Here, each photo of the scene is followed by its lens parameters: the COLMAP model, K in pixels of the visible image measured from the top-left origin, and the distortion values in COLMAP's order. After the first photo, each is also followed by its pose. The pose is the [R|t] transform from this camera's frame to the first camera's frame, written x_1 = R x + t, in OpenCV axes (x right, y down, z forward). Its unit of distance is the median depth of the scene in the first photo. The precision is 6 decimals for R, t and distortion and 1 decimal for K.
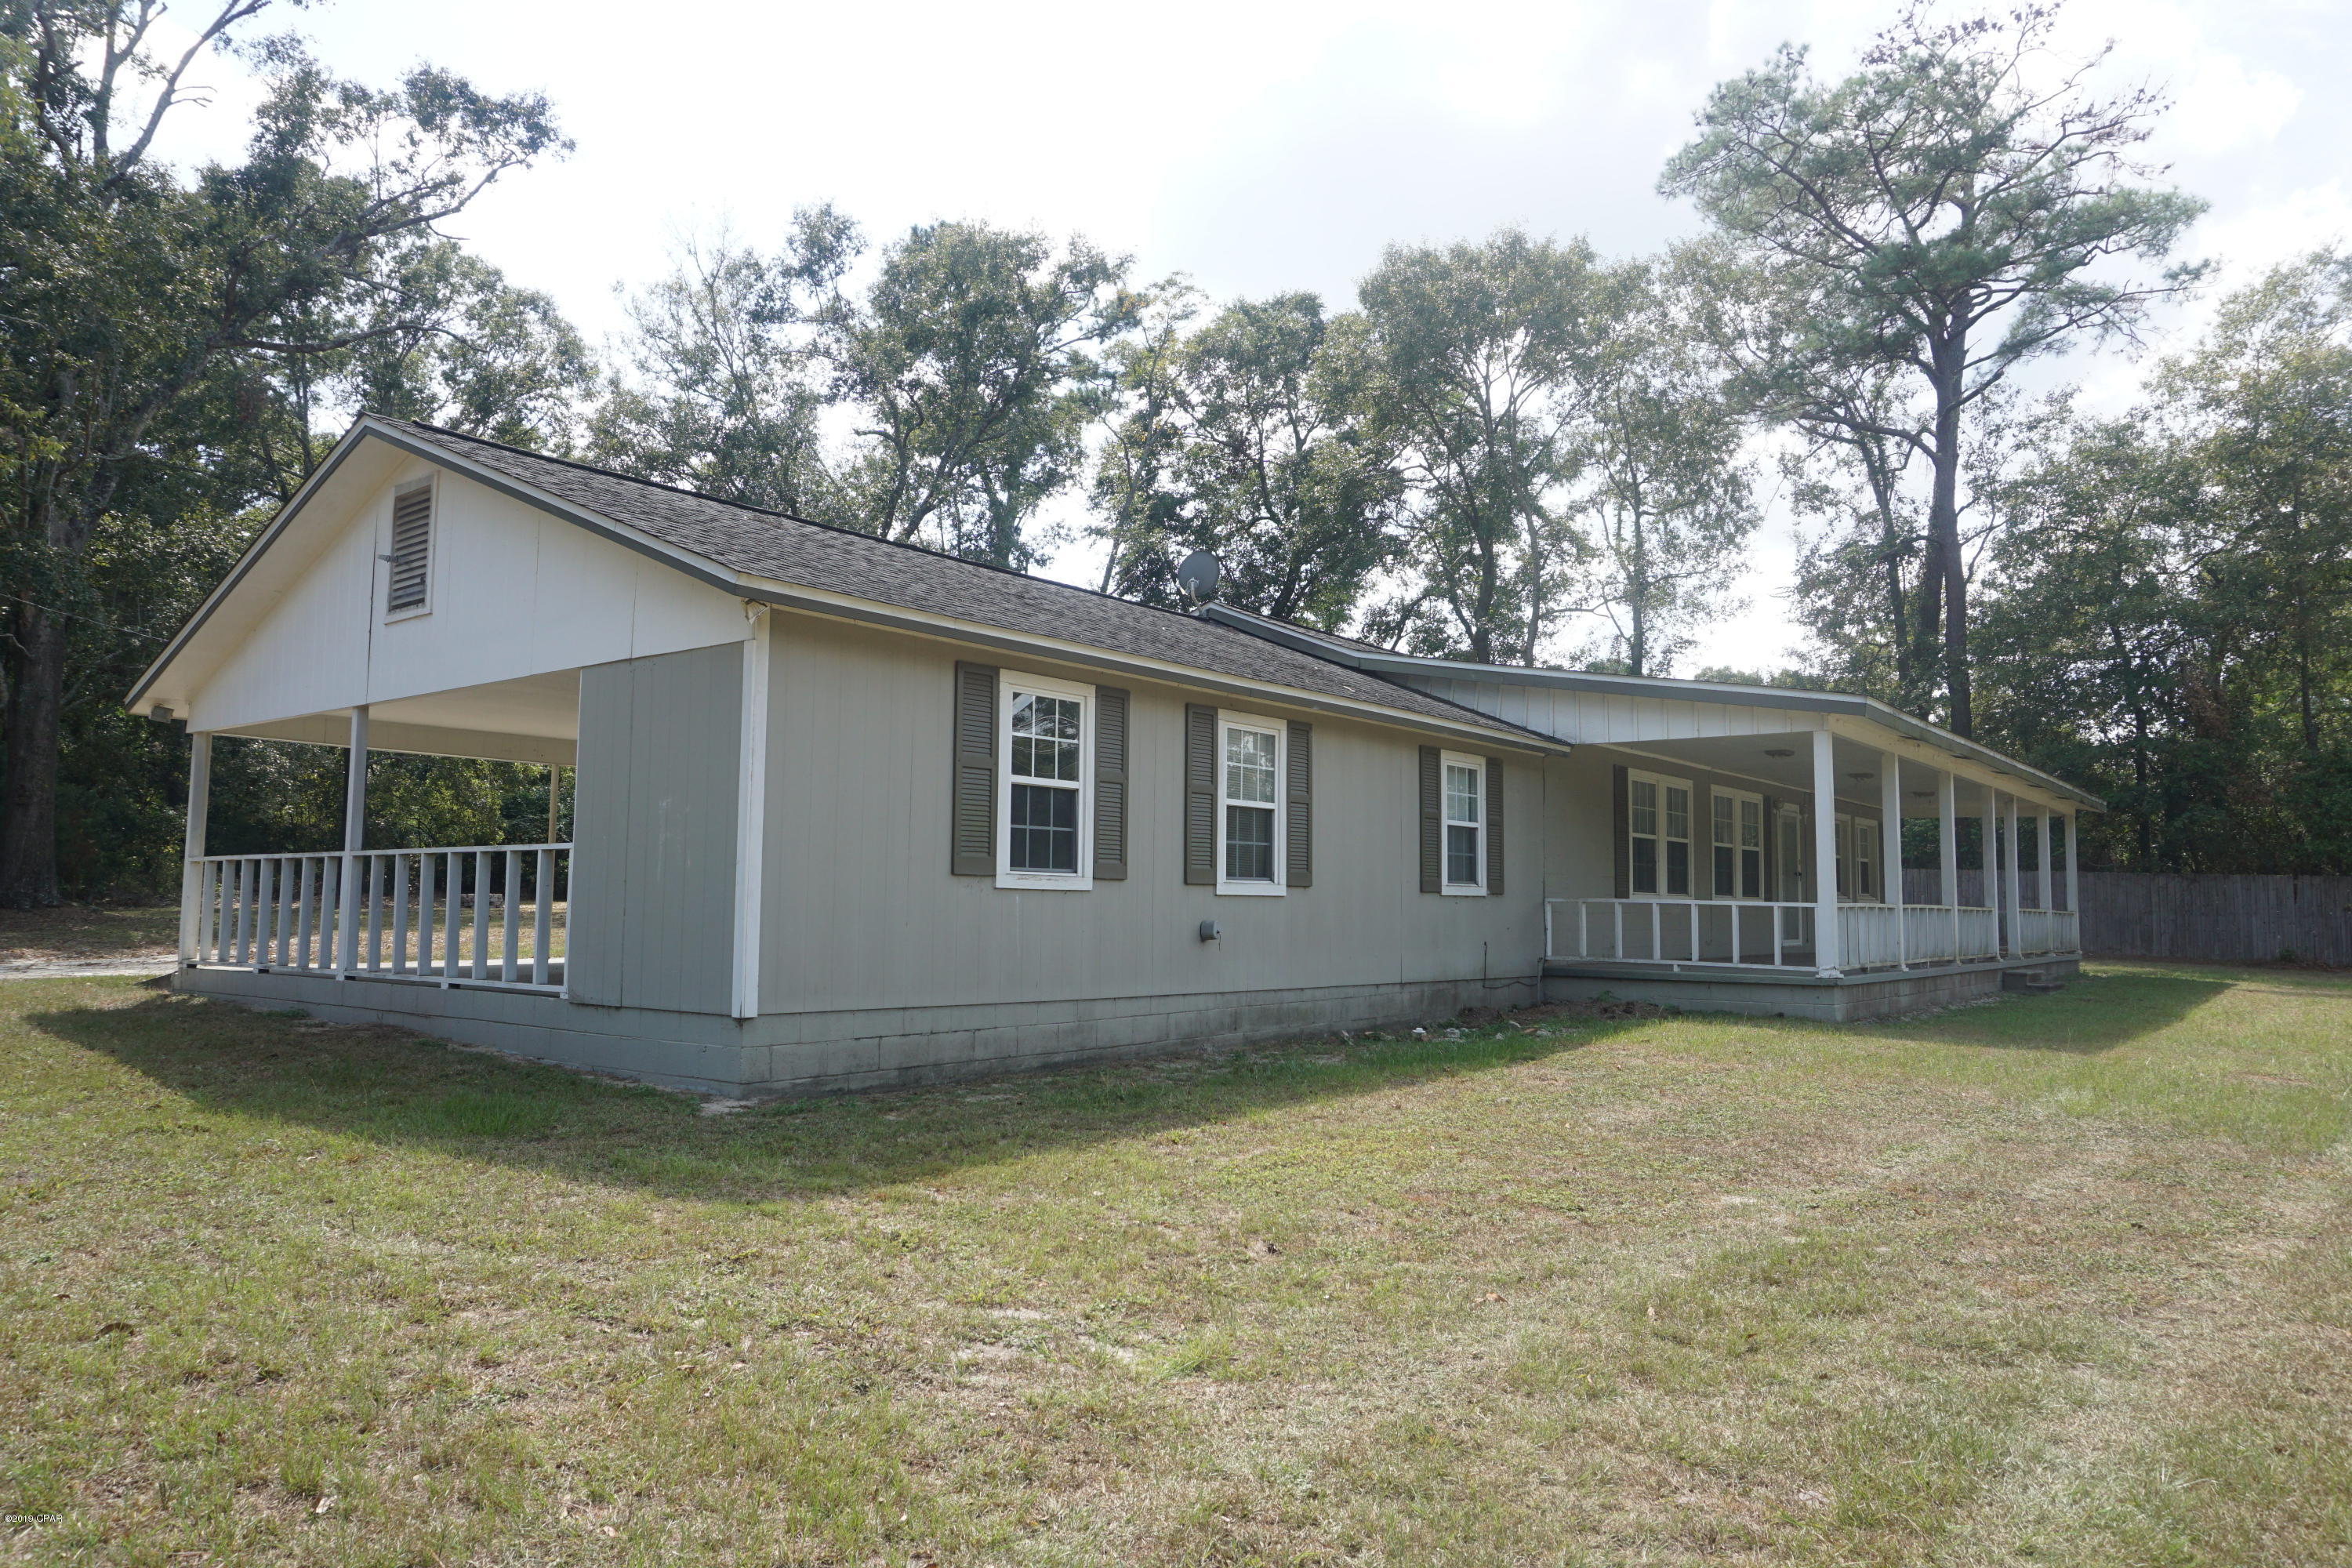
lens RADIAL K [[1561.6, 0, 1170.5], [0, 1561.6, 756.6], [0, 0, 1]] dist [-0.060248, -0.000956]
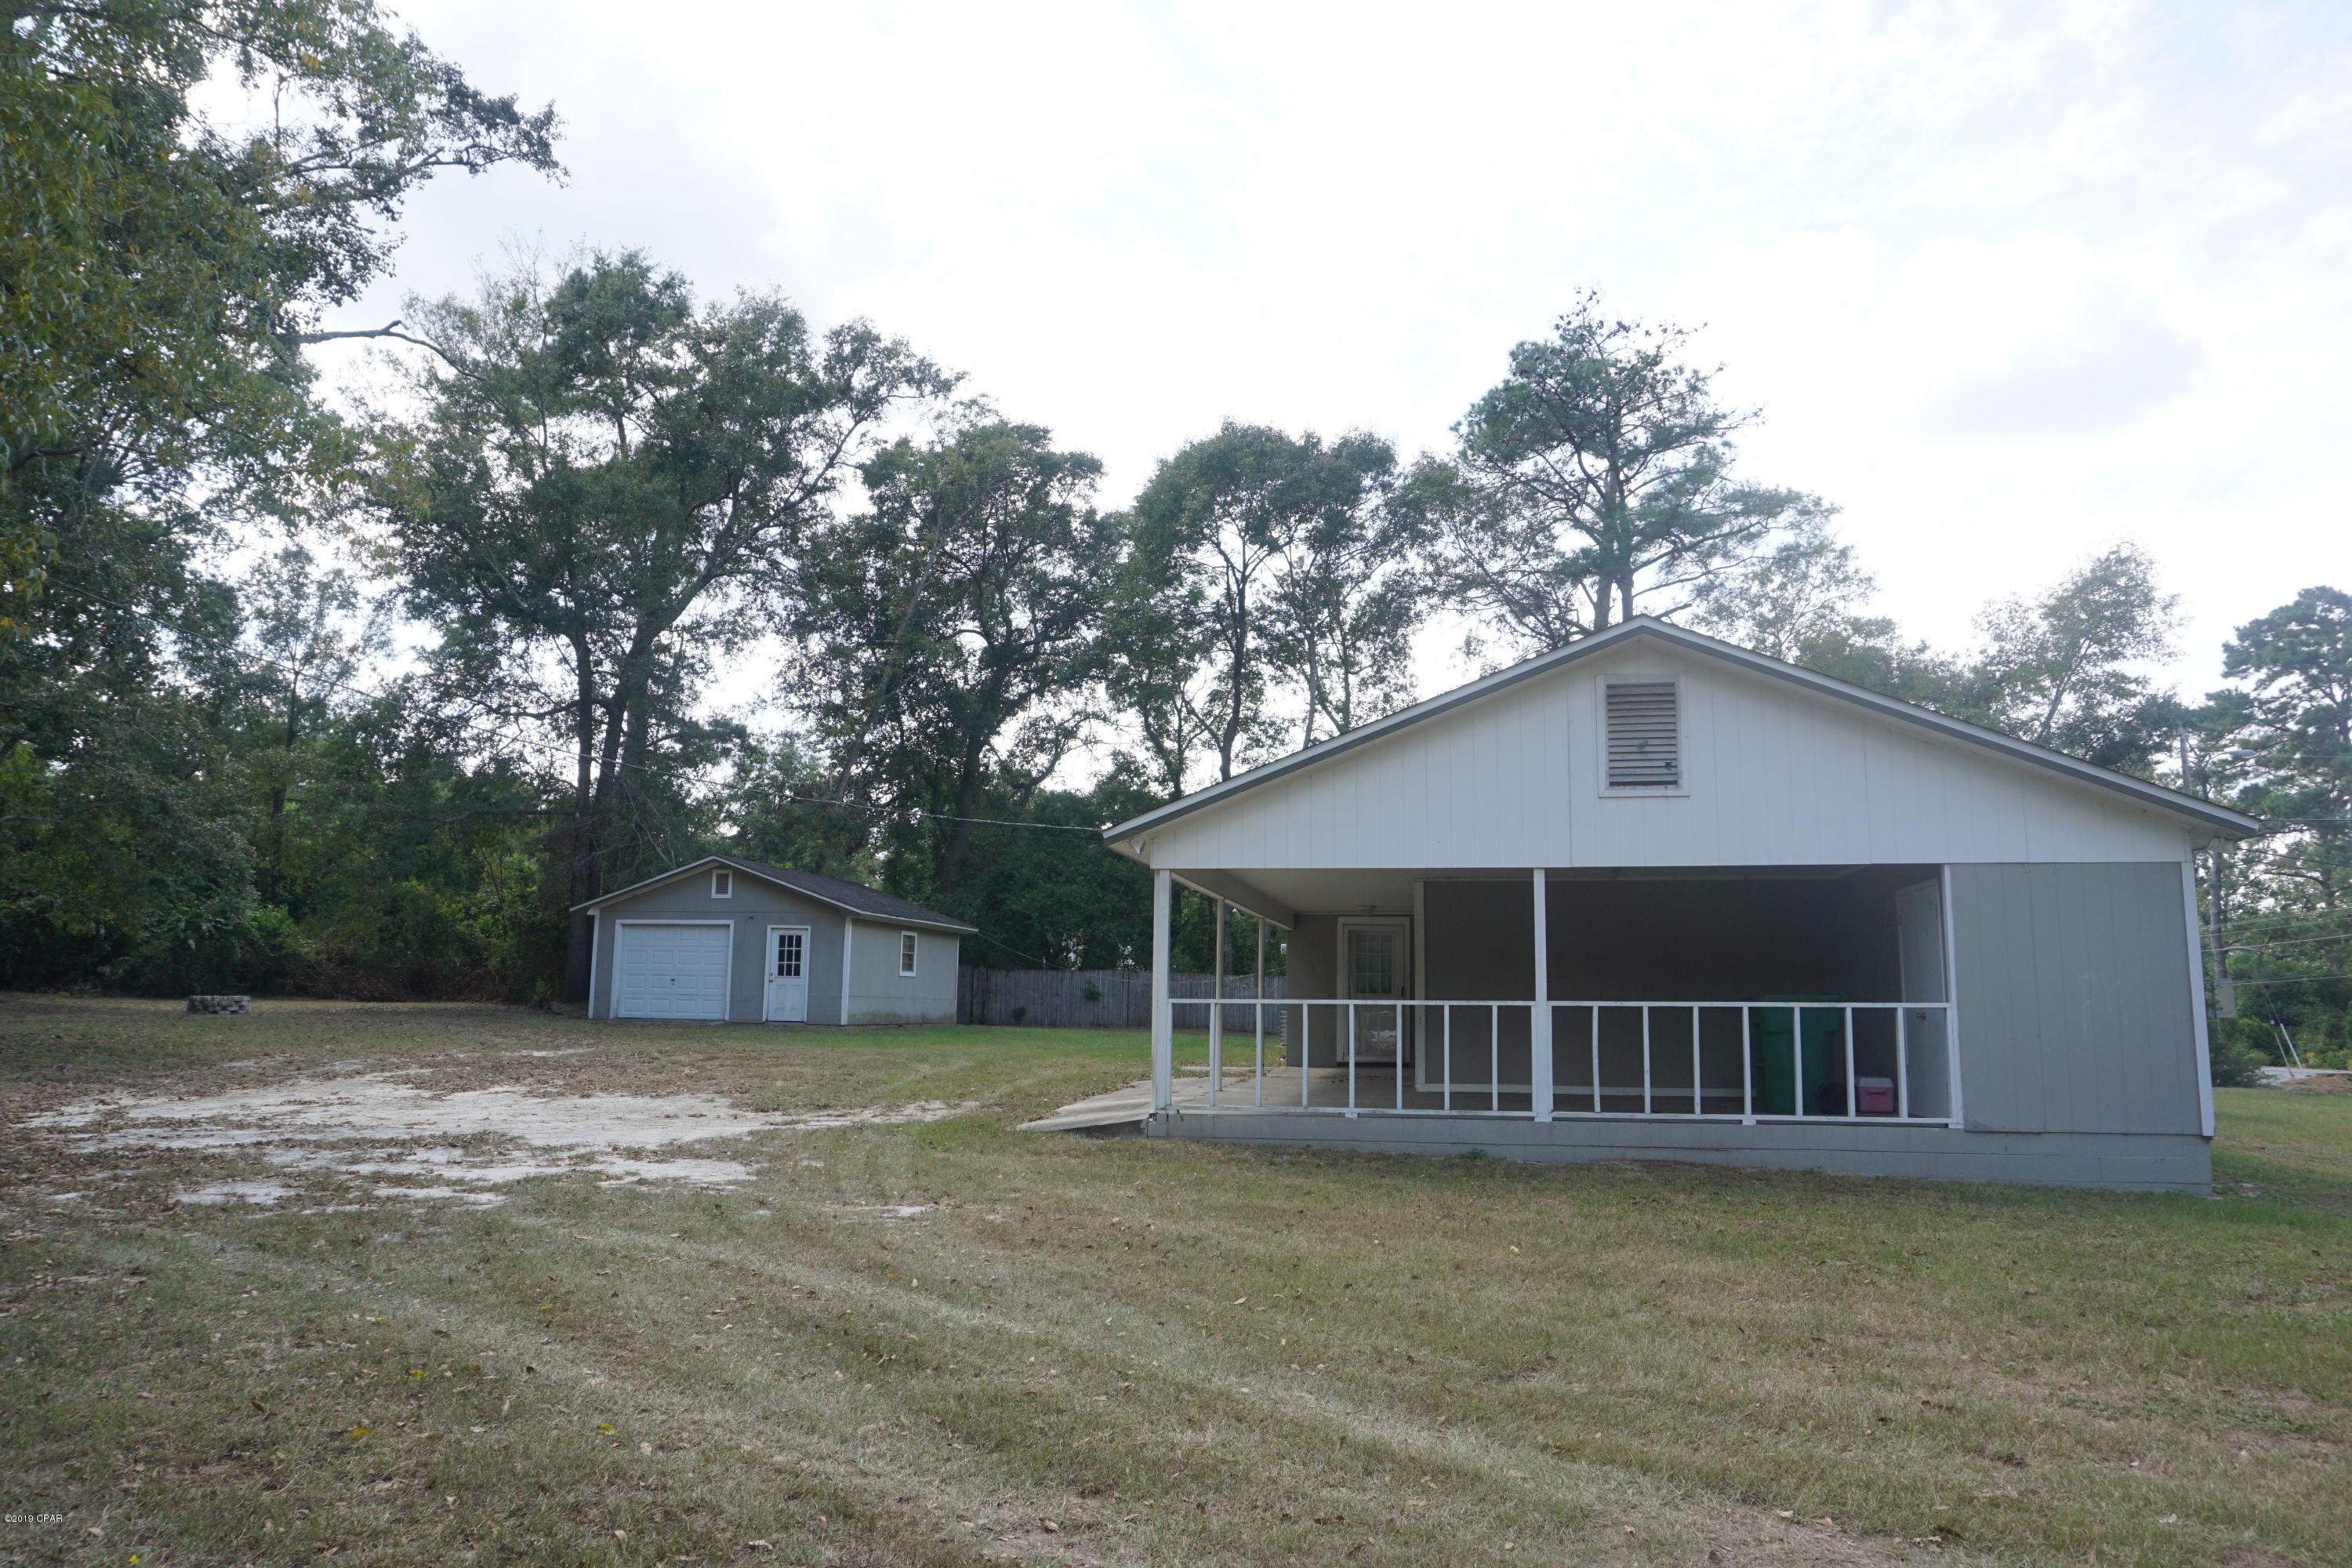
lens RADIAL K [[1545.8, 0, 1176.0], [0, 1545.8, 784.0], [0, 0, 1]] dist [-0.071729, 0.049395]
pose [[0.877685, 0.070736, 0.473989, -0.480356], [-0.053057, 0.997309, -0.050588, -0.006211], [-0.476292, 0.019252, 0.879076, 0.042212]]
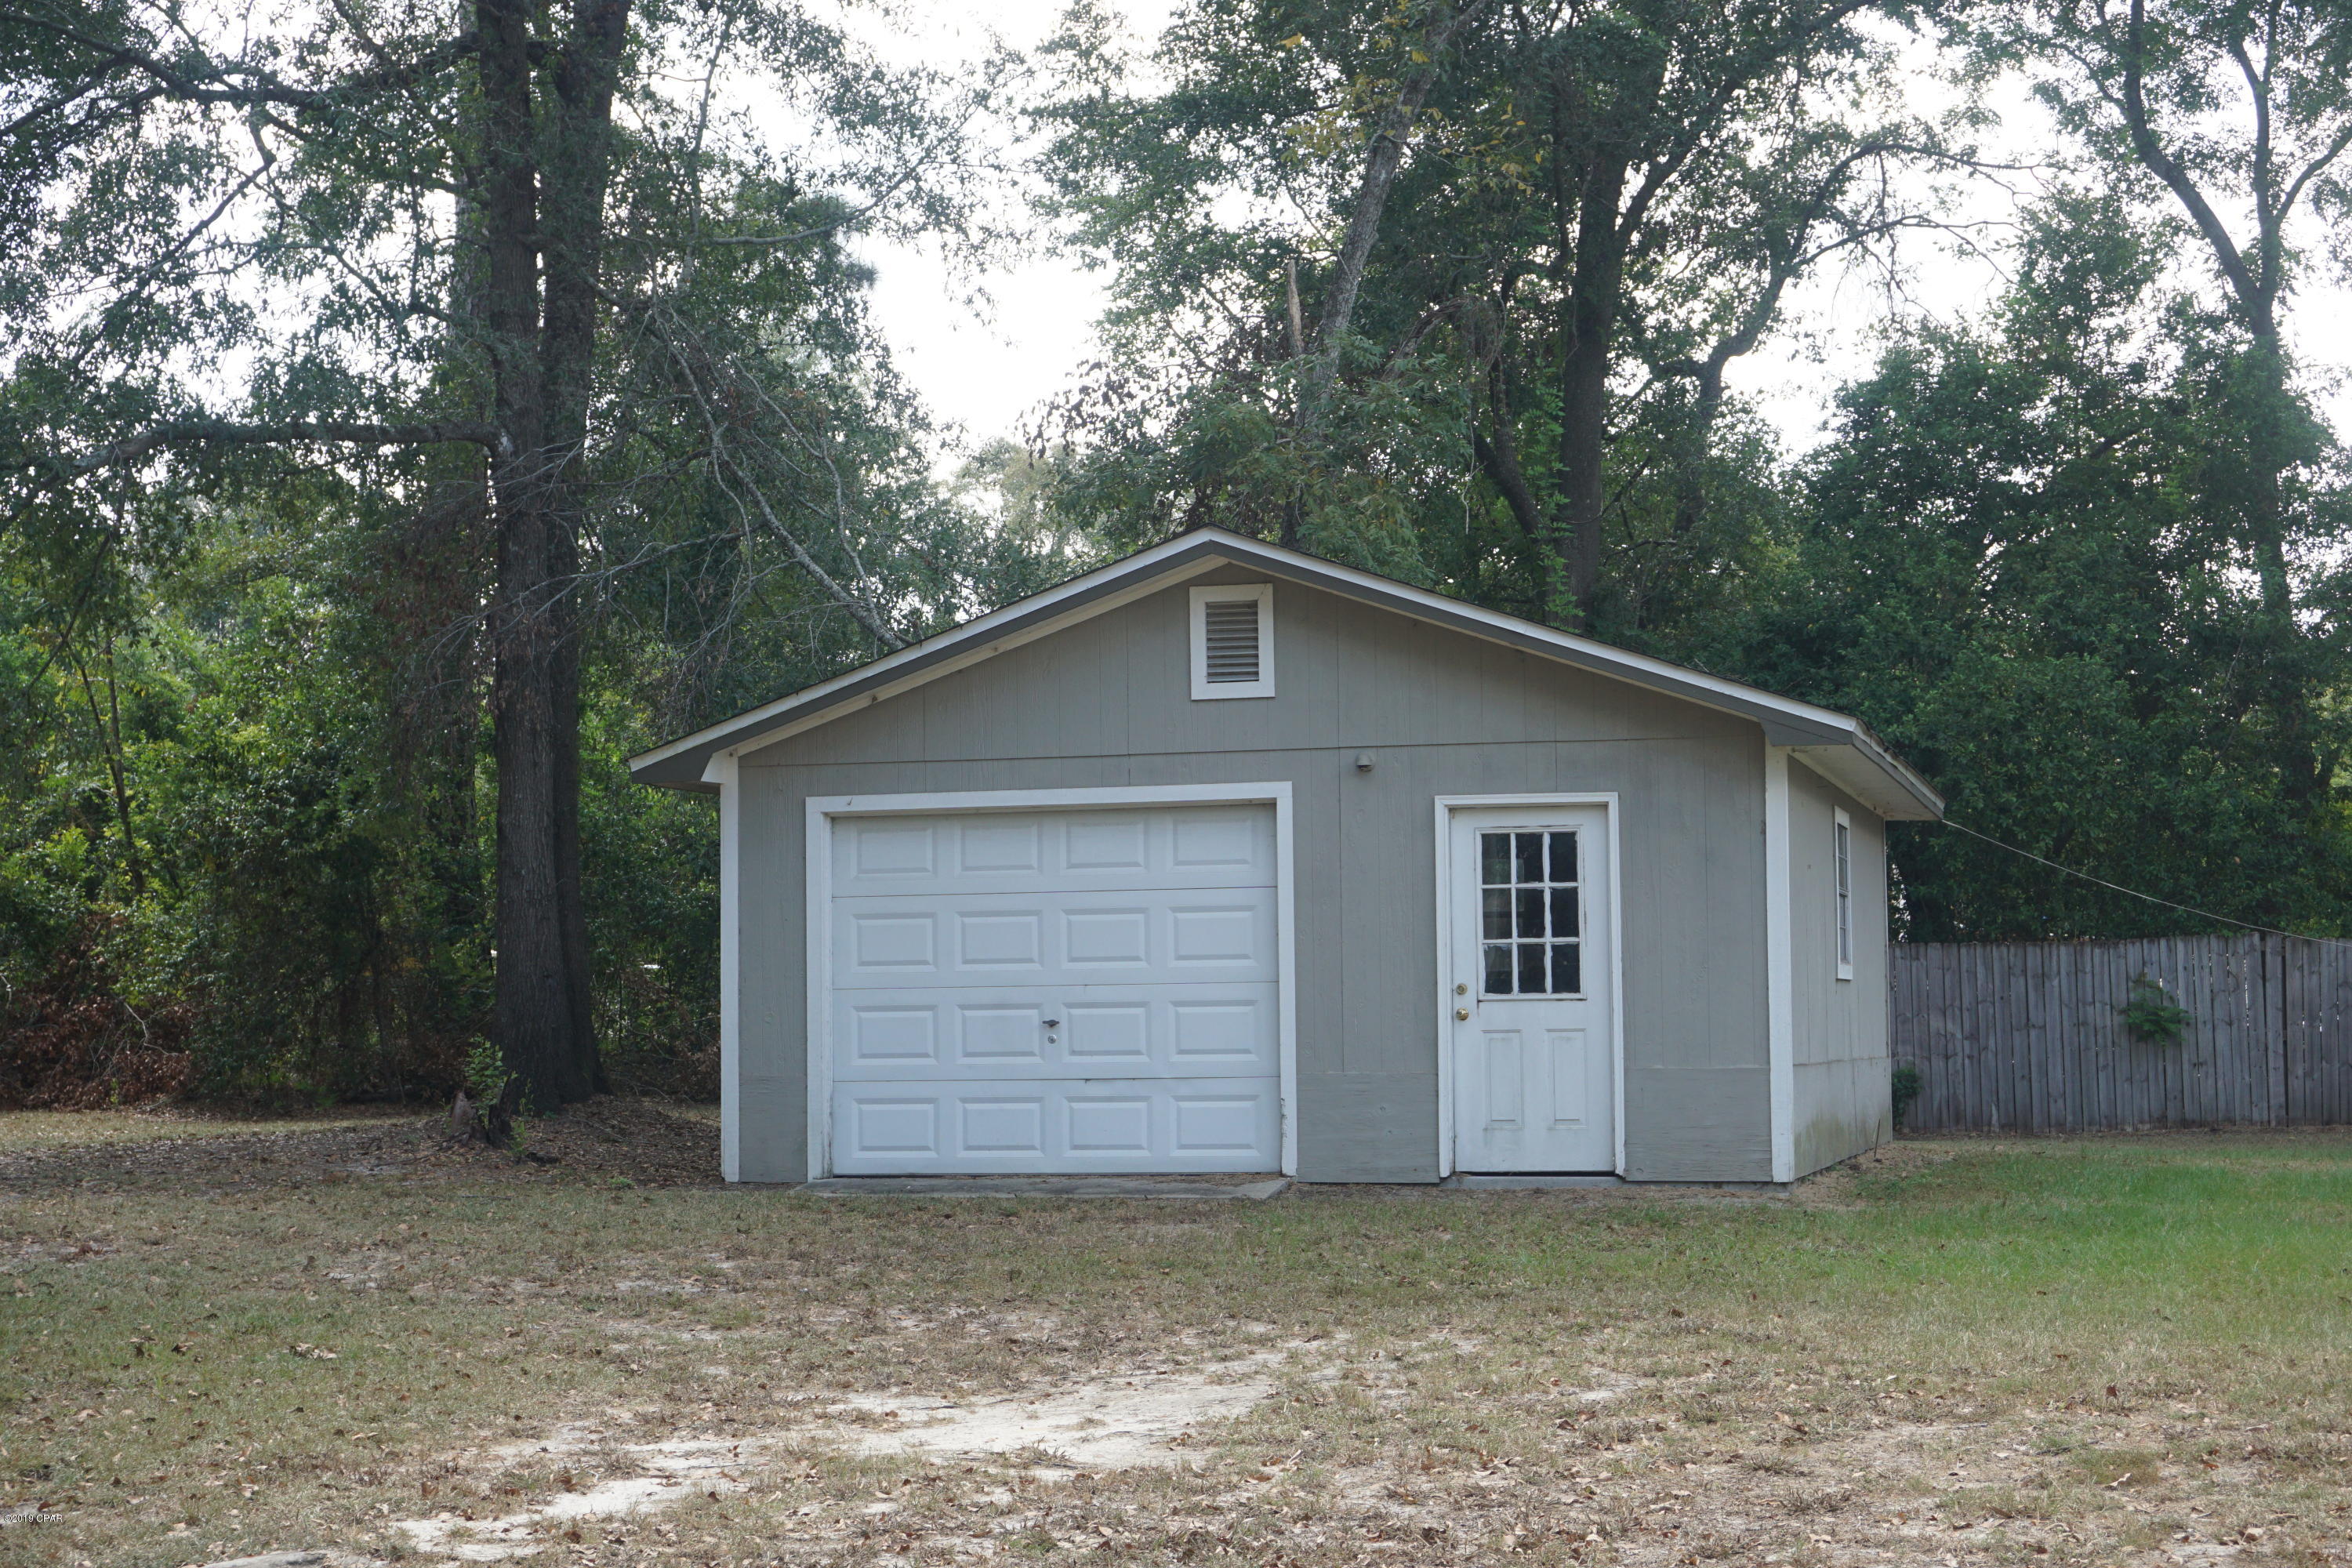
lens RADIAL K [[3797.8, 0, 1176.0], [0, 3797.8, 784.0], [0, 0, 1]] dist [0.056756, 0.100024]
pose [[0.912930, 0.006384, 0.408066, -0.531106], [-0.019869, 0.999387, 0.028815, 0.033145], [-0.407632, -0.034414, 0.912497, 0.541198]]
